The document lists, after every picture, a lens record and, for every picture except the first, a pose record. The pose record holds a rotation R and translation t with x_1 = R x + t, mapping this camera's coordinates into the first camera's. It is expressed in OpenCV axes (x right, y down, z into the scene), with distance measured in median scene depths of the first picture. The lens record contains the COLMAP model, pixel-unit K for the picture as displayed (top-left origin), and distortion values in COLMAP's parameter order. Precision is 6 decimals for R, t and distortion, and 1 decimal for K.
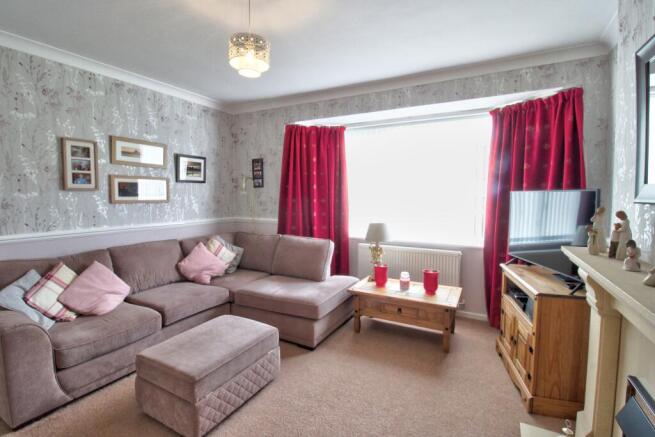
lens RADIAL K [[304.3, 0, 329.1], [0, 304.3, 212.0], [0, 0, 1]] dist [0.000794, -0.013421]
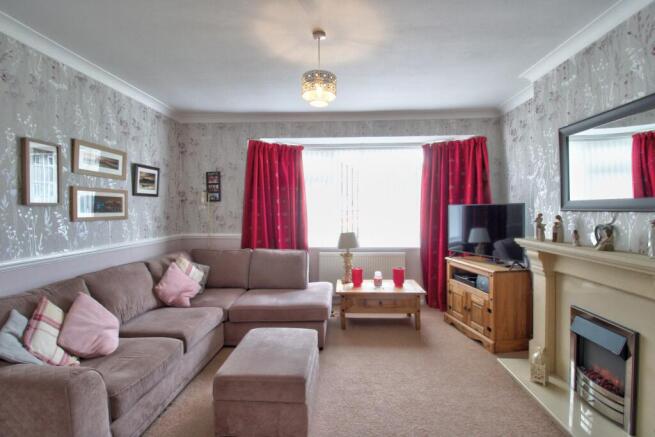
lens RADIAL K [[304.3, 0, 329.1], [0, 304.3, 212.0], [0, 0, 1]] dist [0.000794, -0.013421]
pose [[0.902572, -0.013320, 0.430333, -0.475773], [0.032509, 0.998776, -0.037270, -0.000955], [-0.429310, 0.047628, 0.901901, -0.025270]]
